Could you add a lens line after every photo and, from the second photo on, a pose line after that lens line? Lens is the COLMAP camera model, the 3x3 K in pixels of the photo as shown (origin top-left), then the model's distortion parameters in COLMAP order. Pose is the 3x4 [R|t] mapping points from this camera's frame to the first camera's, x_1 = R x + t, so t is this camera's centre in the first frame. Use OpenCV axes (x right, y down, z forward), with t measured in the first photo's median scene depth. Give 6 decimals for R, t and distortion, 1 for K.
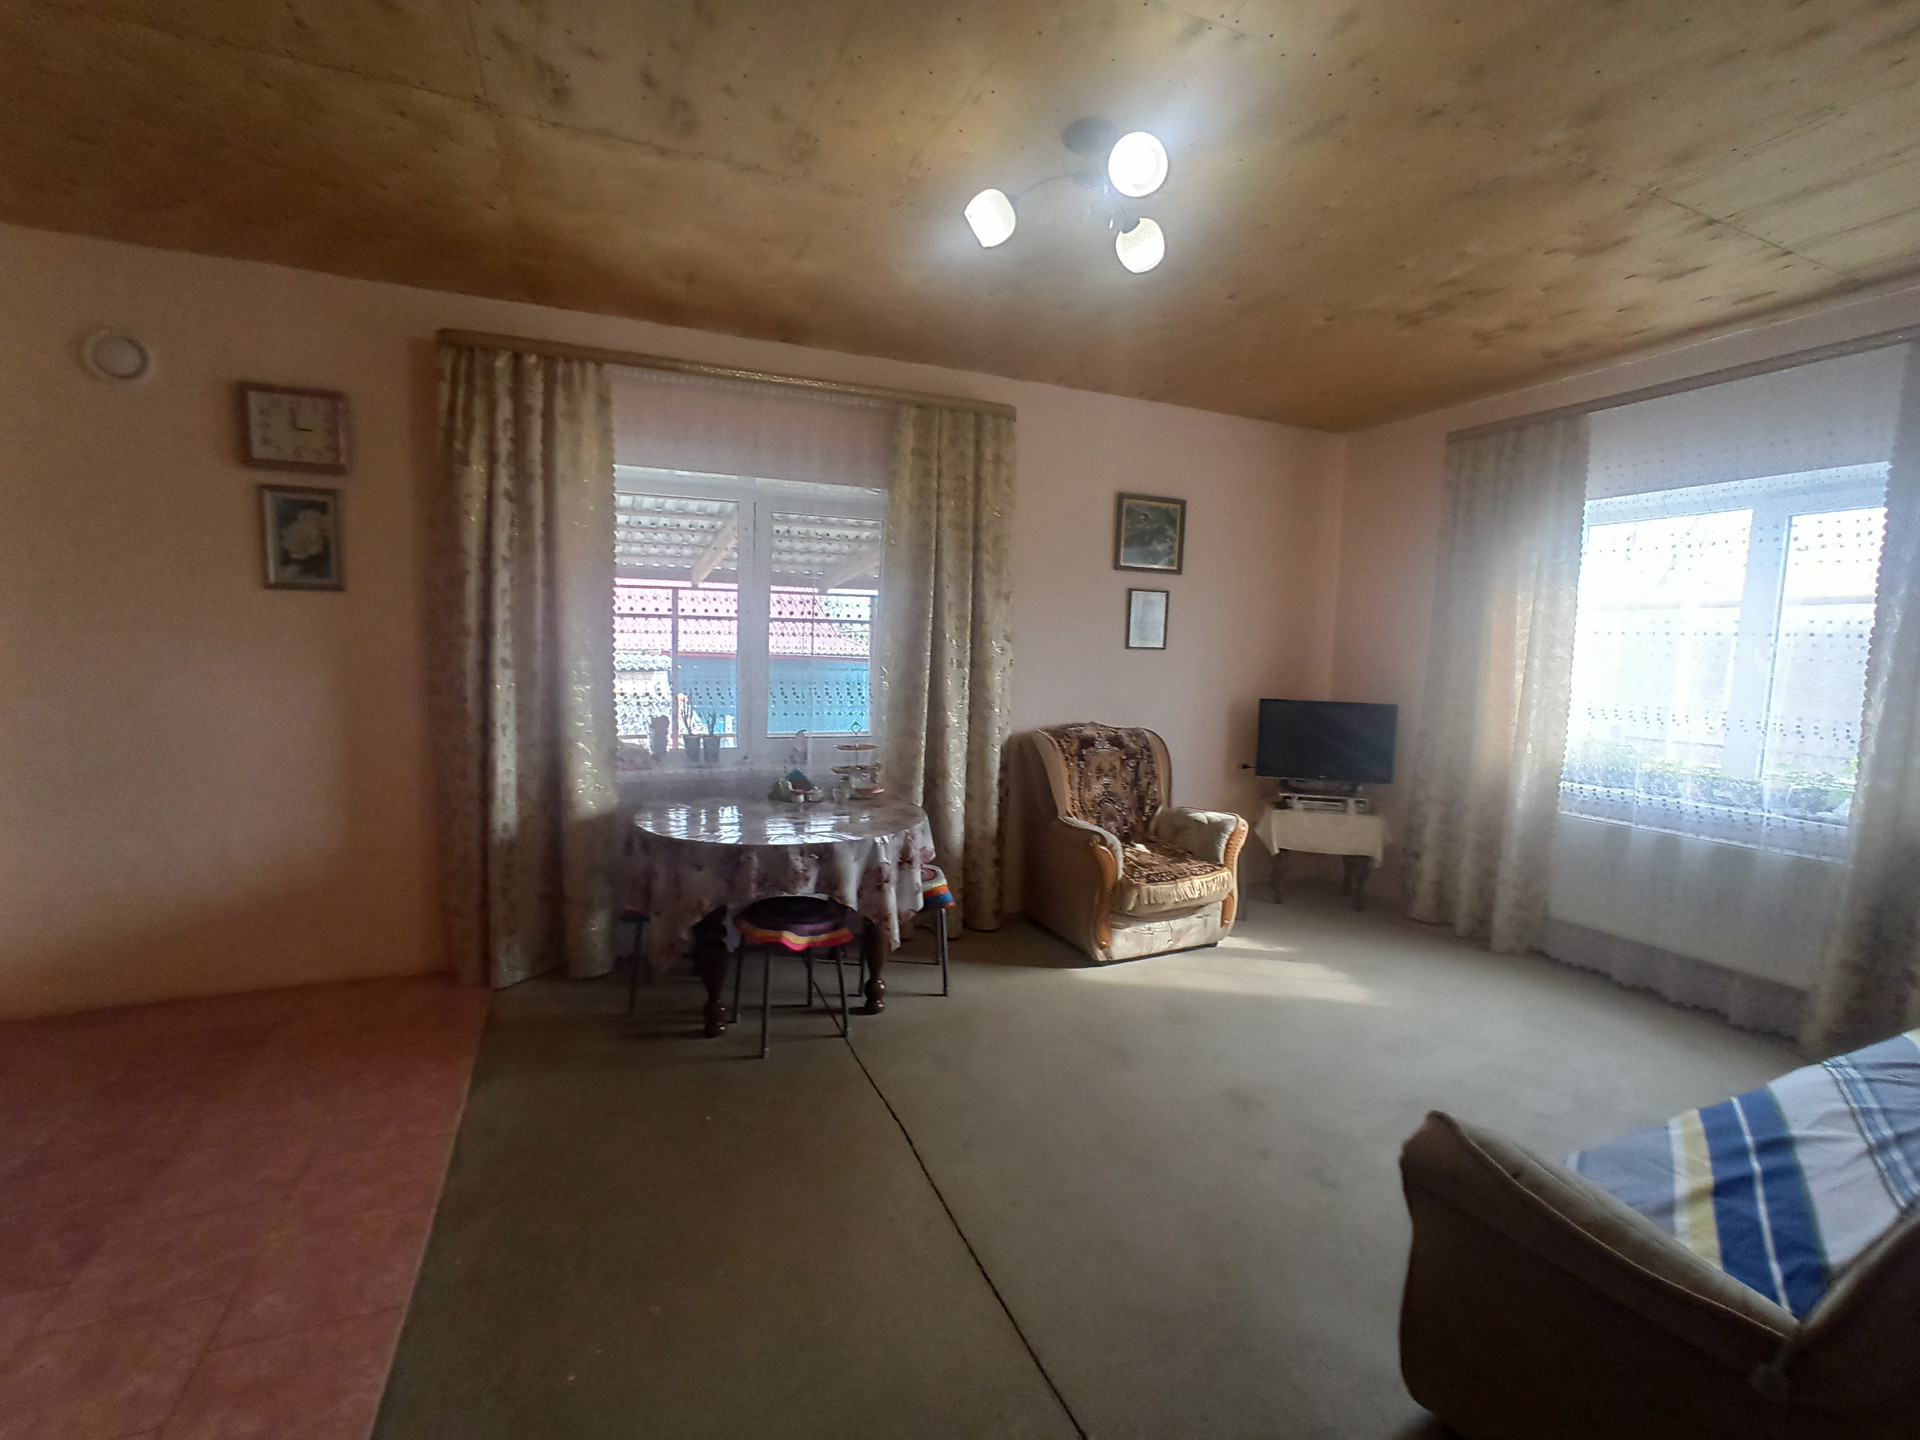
lens RADIAL K [[876.1, 0, 962.0], [0, 876.1, 726.5], [0, 0, 1]] dist [-0.069024, 0.044779]
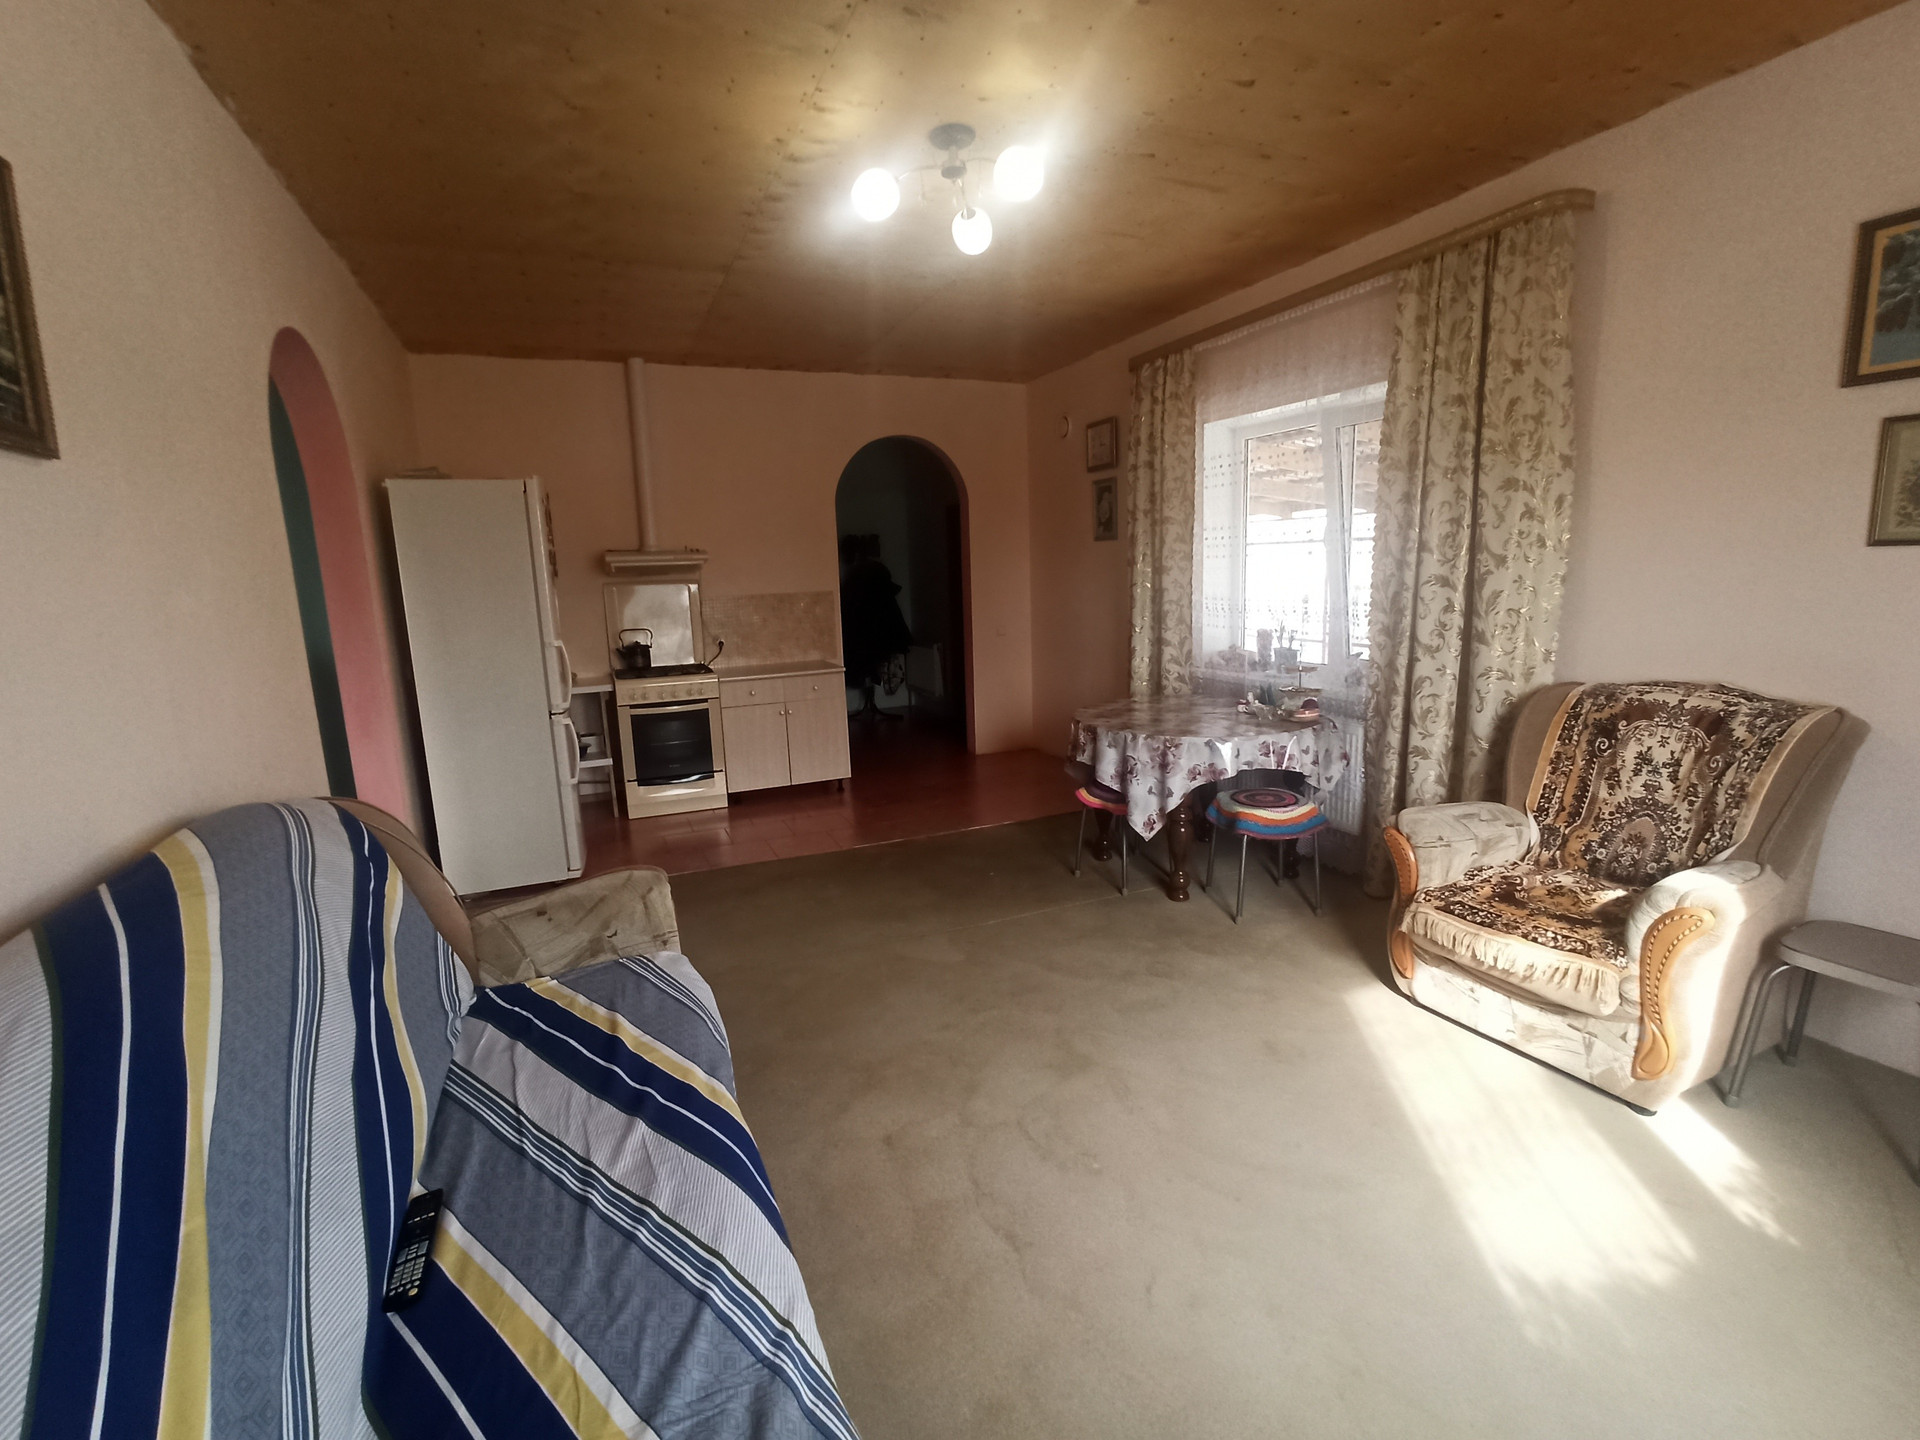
lens RADIAL K [[876.1, 0, 962.0], [0, 876.1, 726.5], [0, 0, 1]] dist [-0.069024, 0.044779]
pose [[-0.005750, 0.157089, -0.987568, 0.802887], [-0.059717, 0.985768, 0.157150, -0.040201], [0.998199, 0.059878, 0.003713, 0.588369]]
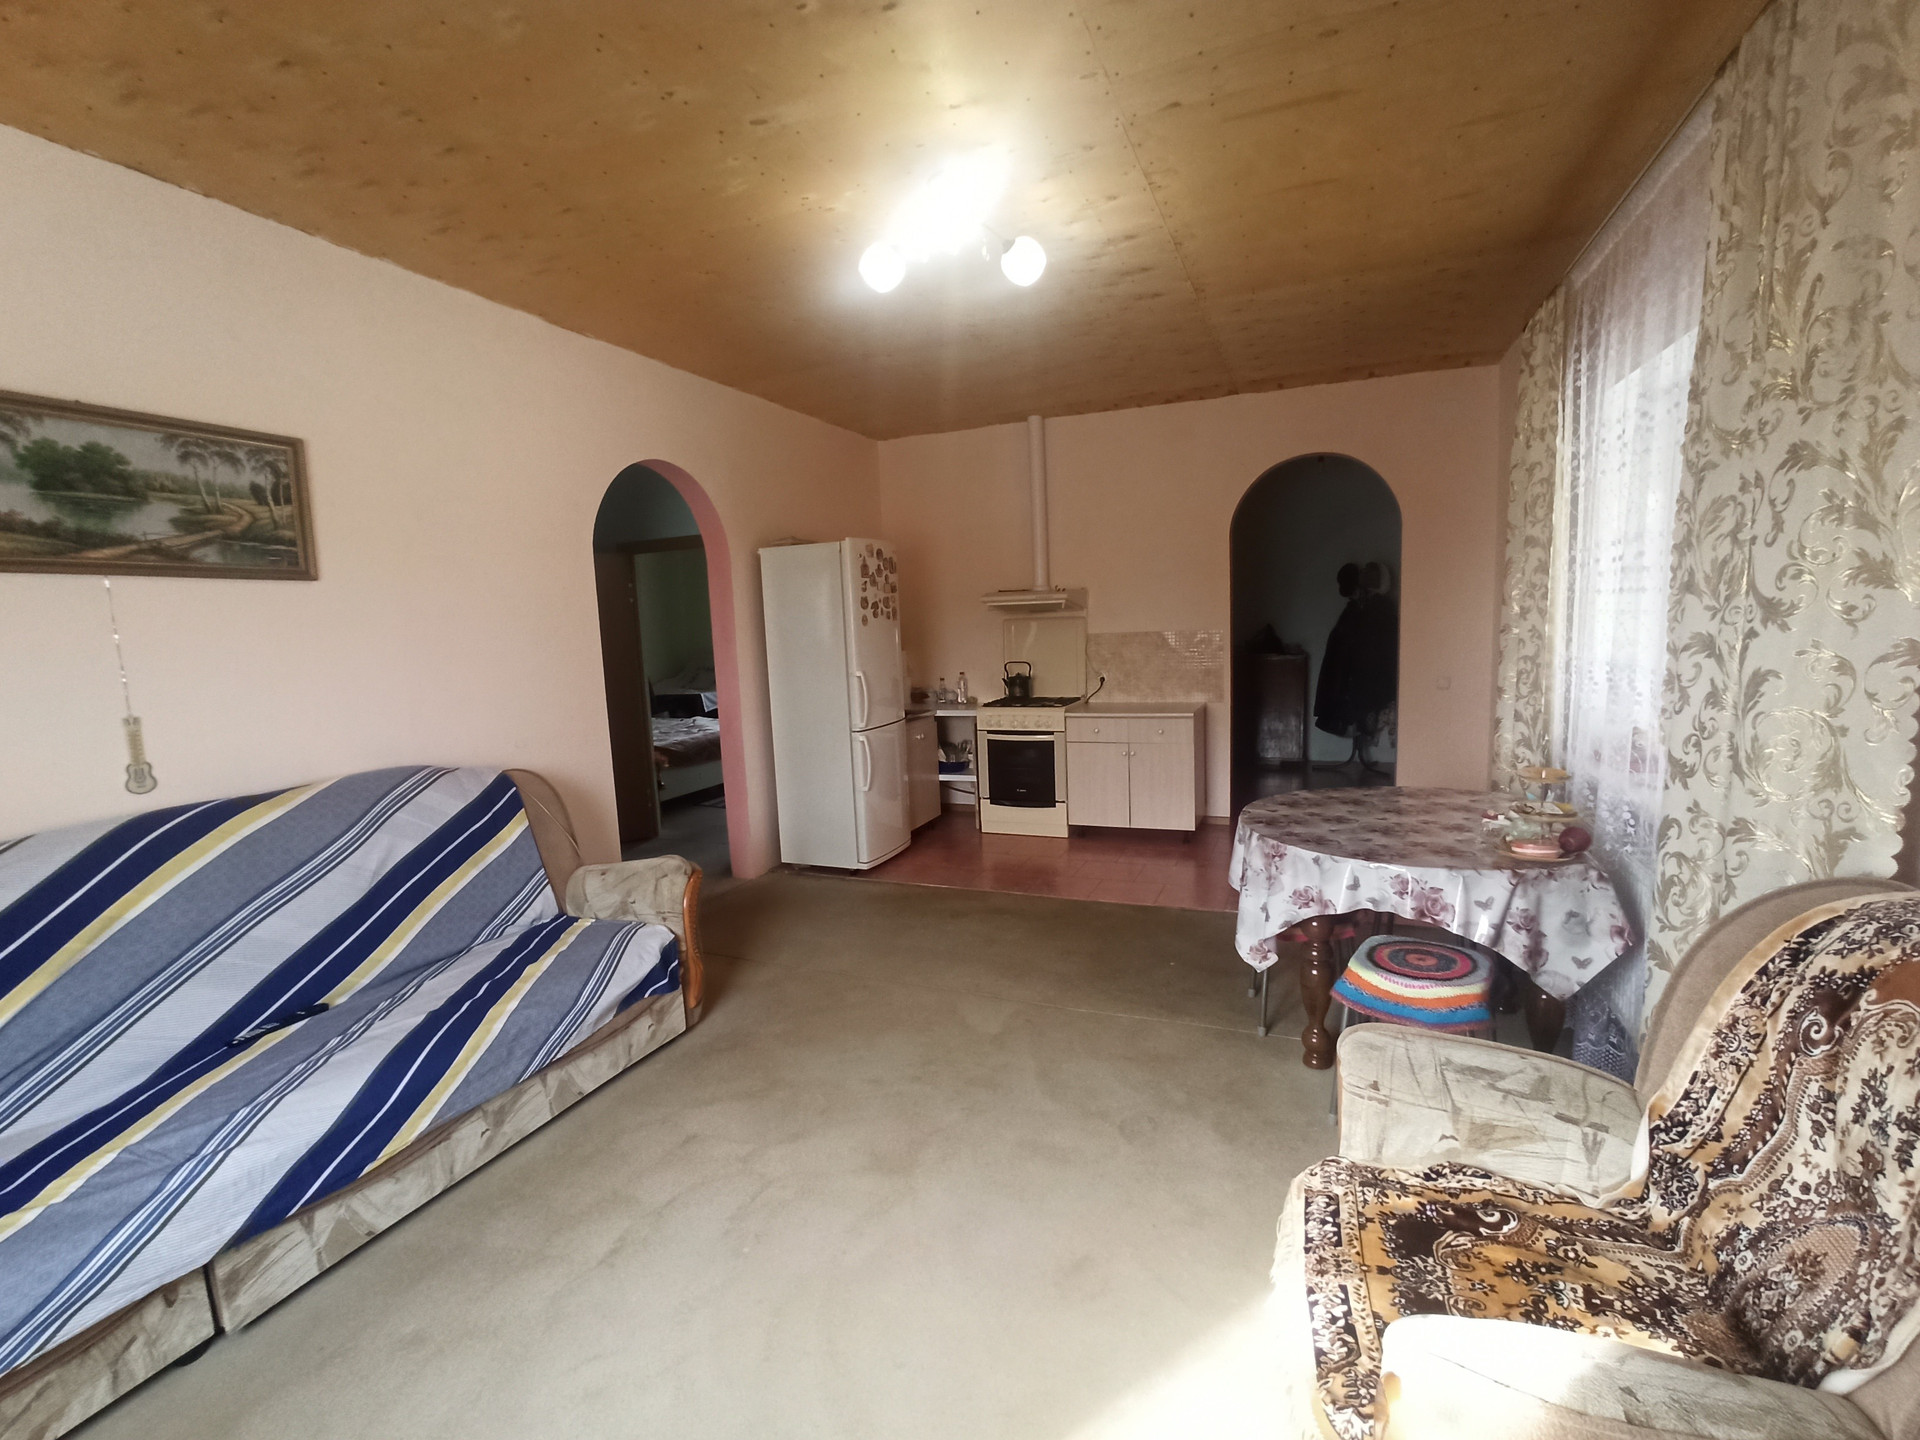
lens RADIAL K [[876.1, 0, 962.0], [0, 876.1, 726.5], [0, 0, 1]] dist [-0.069024, 0.044779]
pose [[-0.726562, 0.092407, -0.680859, 0.552338], [-0.038838, 0.983808, 0.174968, -0.094894], [0.686002, 0.153568, -0.711209, 1.080656]]
